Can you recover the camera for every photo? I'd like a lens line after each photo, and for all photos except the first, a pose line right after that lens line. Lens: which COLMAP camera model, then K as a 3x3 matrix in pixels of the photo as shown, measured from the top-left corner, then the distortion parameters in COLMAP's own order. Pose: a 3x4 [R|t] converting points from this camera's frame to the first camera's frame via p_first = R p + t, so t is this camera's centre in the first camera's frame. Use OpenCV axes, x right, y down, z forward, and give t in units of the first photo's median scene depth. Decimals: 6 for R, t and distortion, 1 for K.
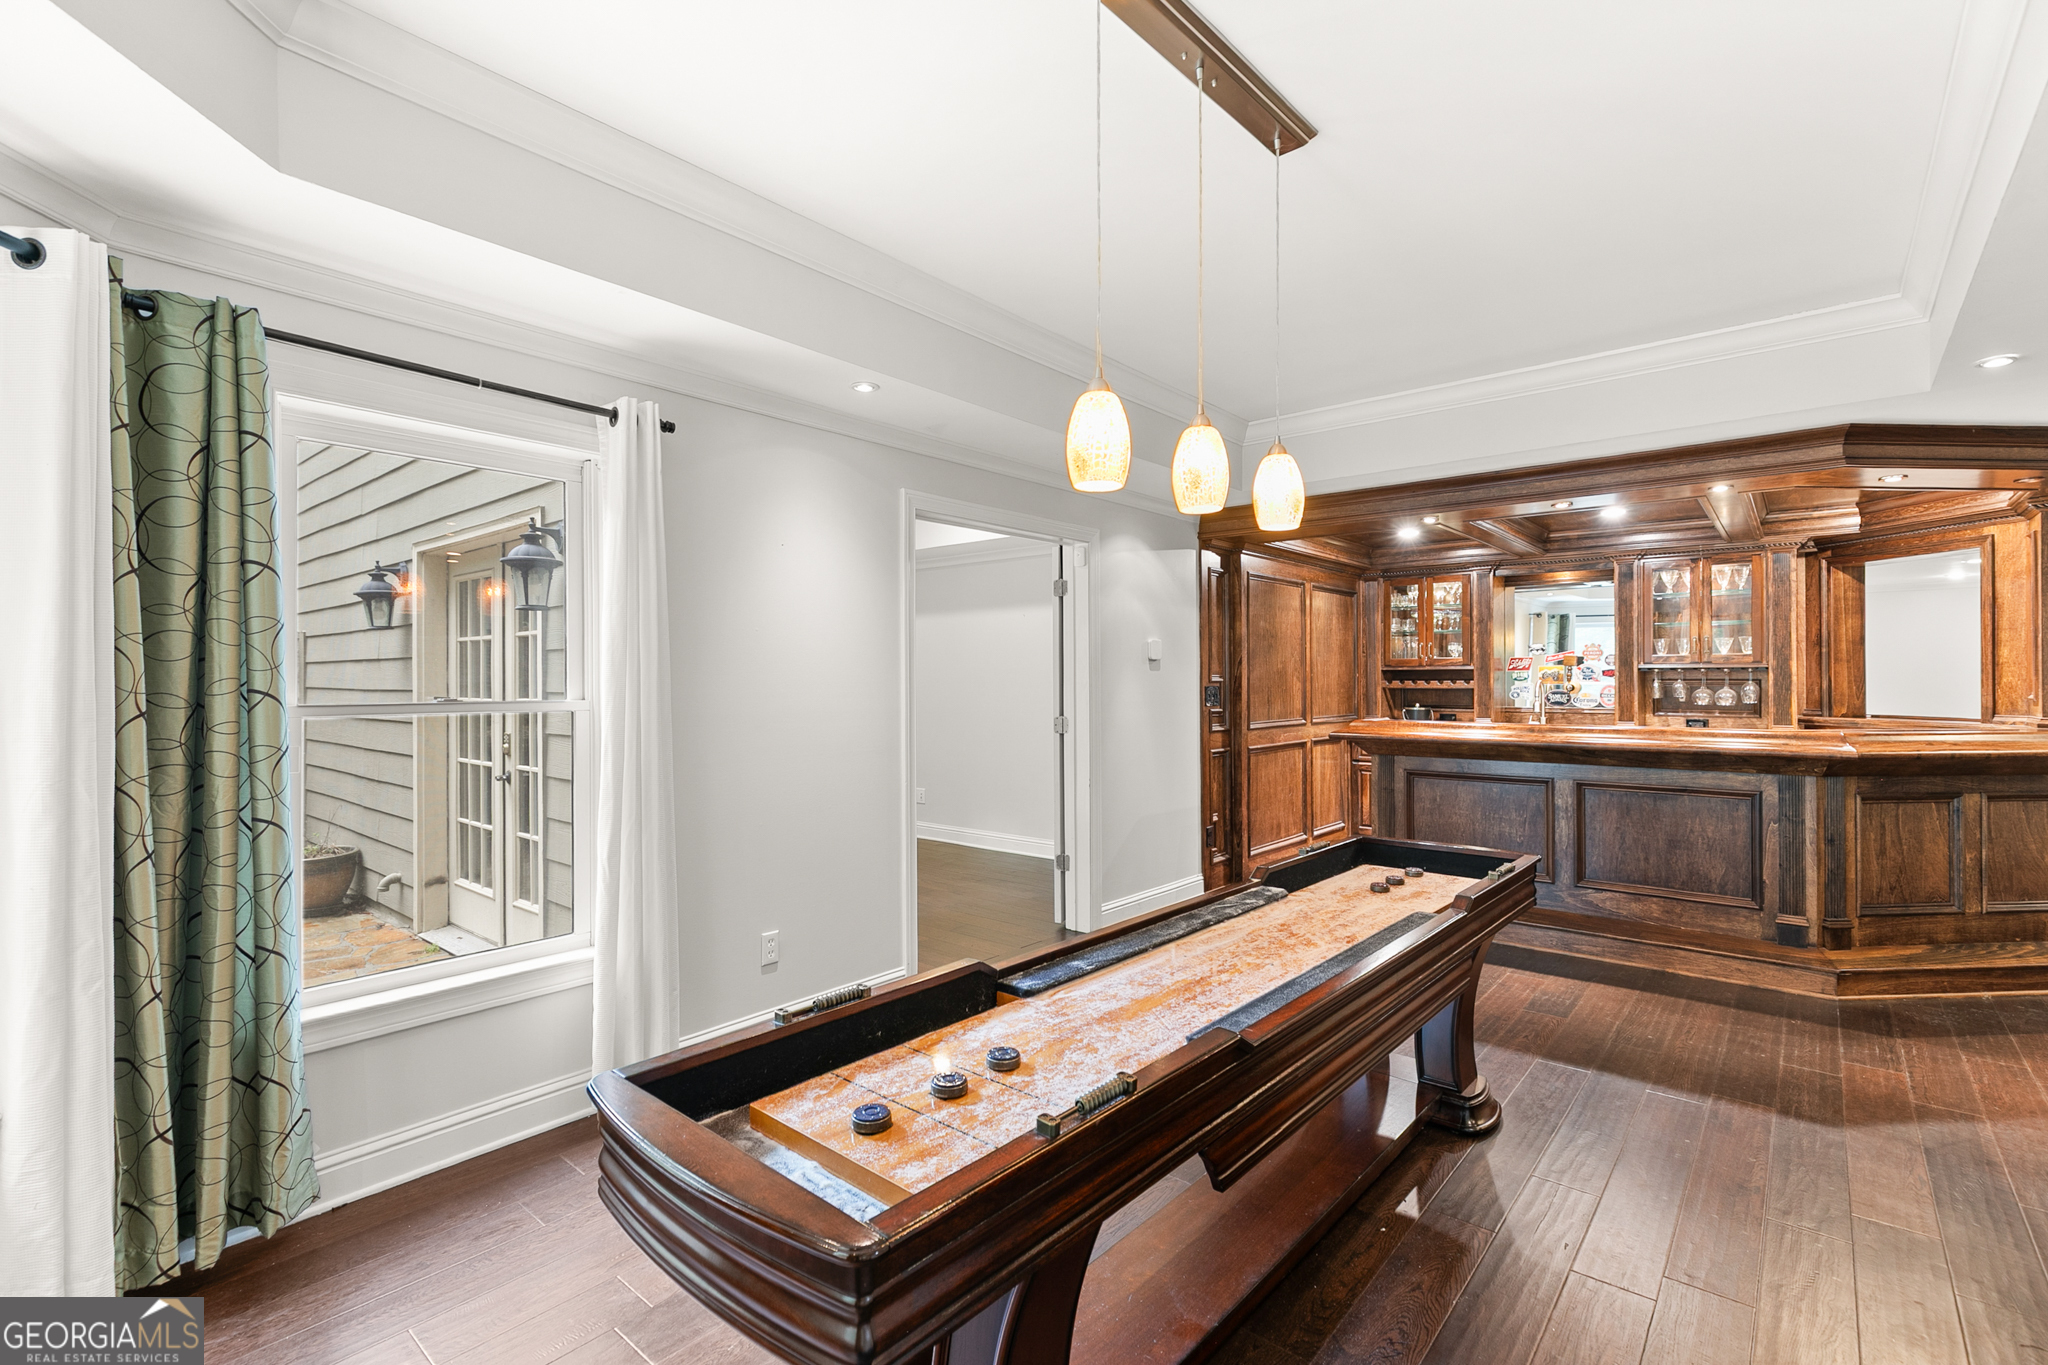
lens RADIAL K [[928.6, 0, 1034.3], [0, 928.6, 681.6], [0, 0, 1]] dist [0.017197, 0.000110]
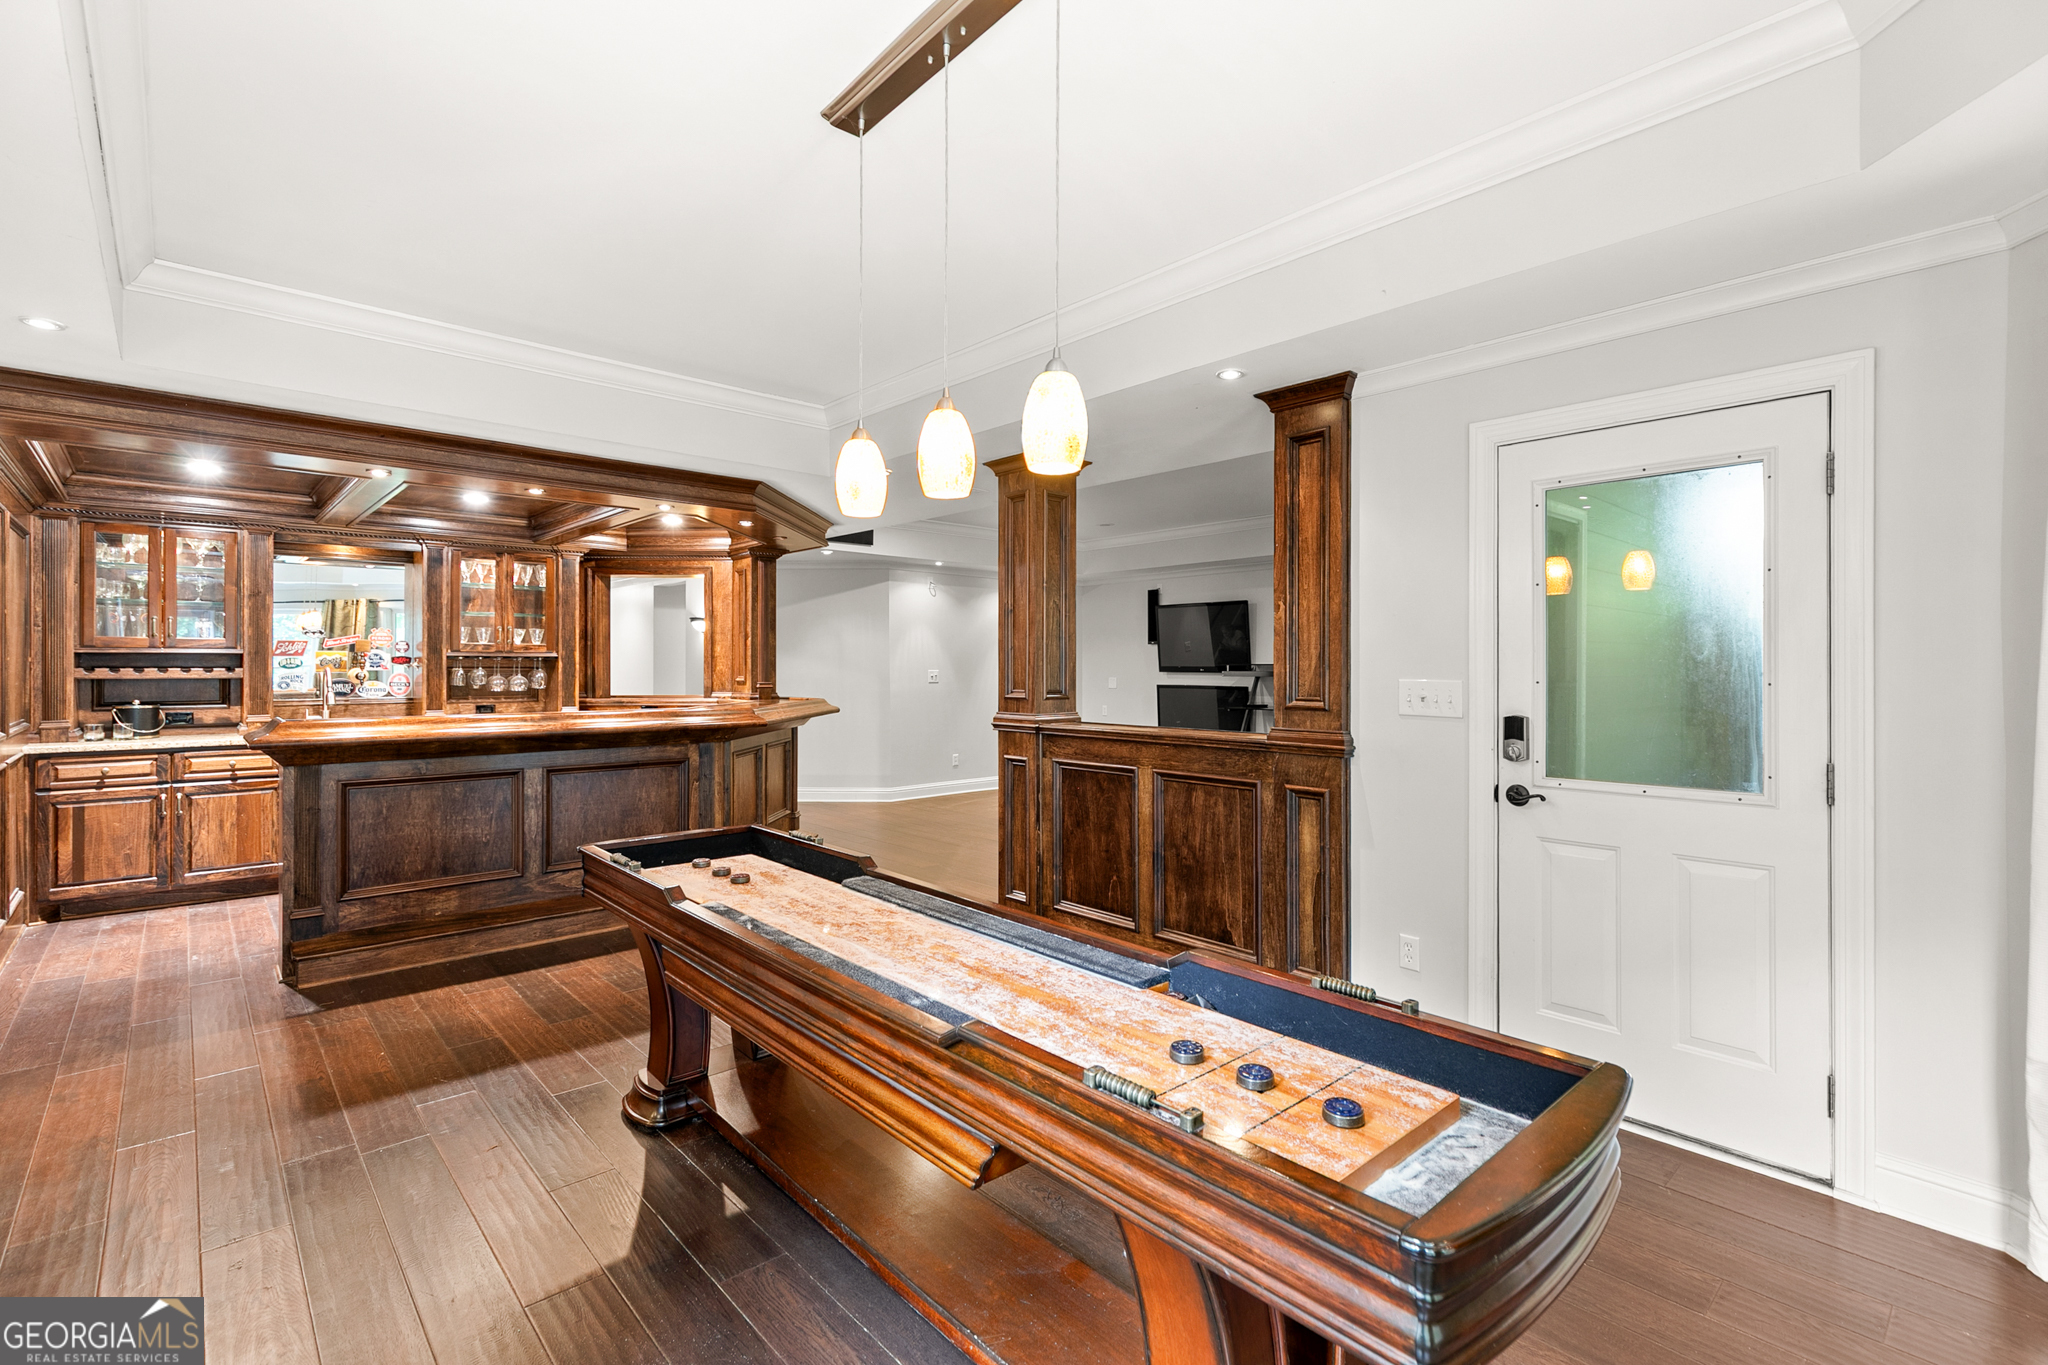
lens RADIAL K [[928.6, 0, 1034.3], [0, 928.6, 681.6], [0, 0, 1]] dist [0.017197, 0.000110]
pose [[0.127348, -0.013282, 0.991769, -0.307919], [0.000240, 0.999911, 0.013360, -0.000235], [-0.991858, -0.001463, 0.127340, 0.310289]]
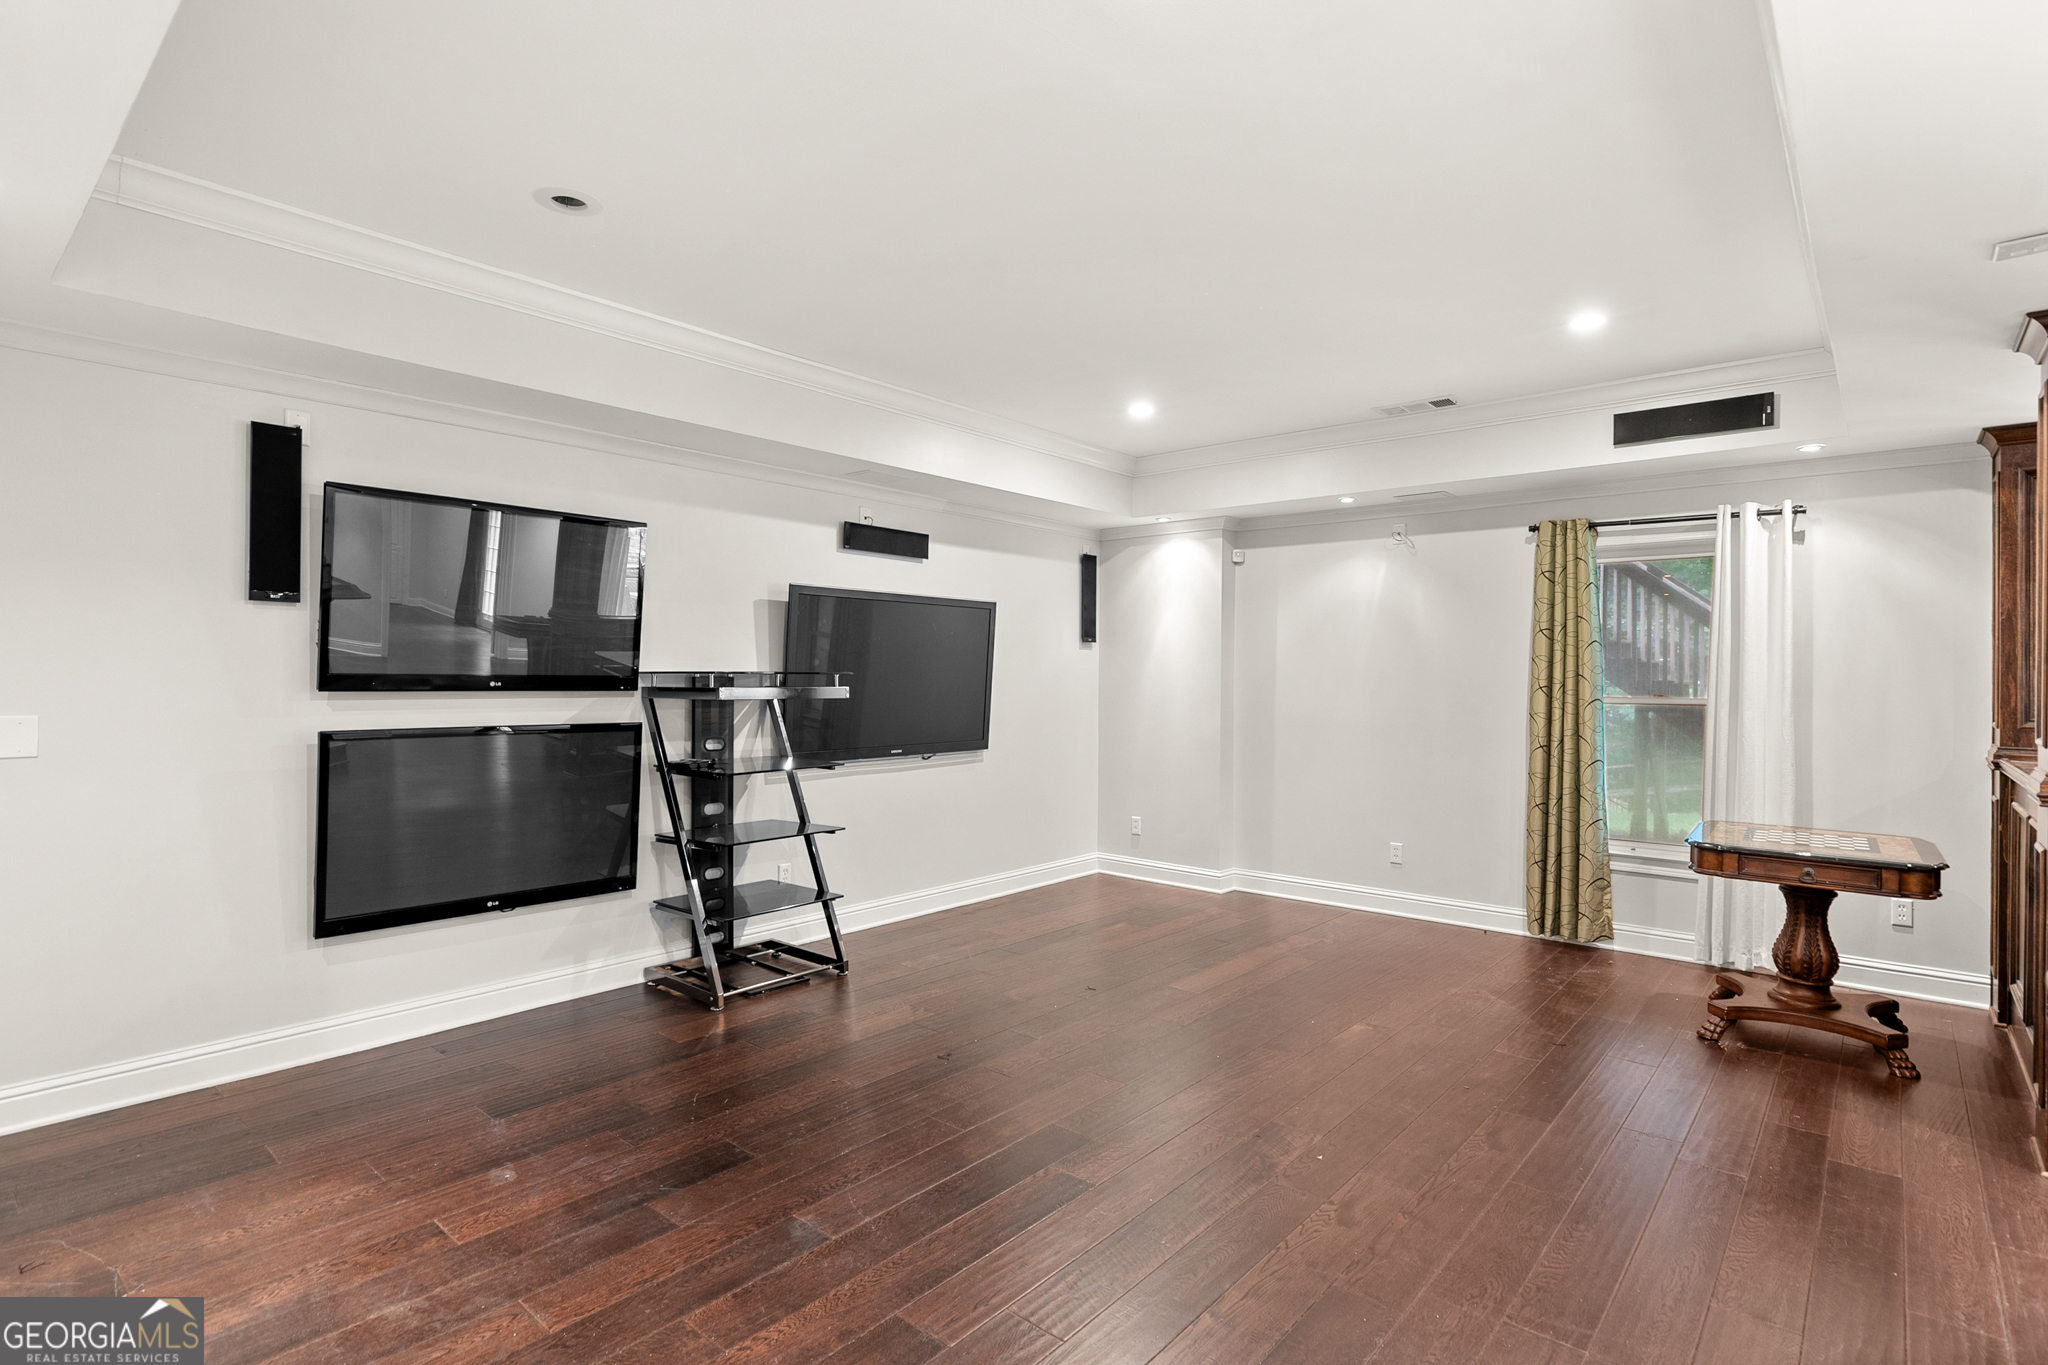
lens RADIAL K [[1007.6, 0, 1032.4], [0, 1007.6, 678.3], [0, 0, 1]] dist [-0.001071, -0.000038]
pose [[-0.999907, -0.003655, 0.013145, 1.141960], [-0.003631, 0.999992, 0.001903, -0.005631], [-0.013152, 0.001855, -0.999912, 0.951061]]
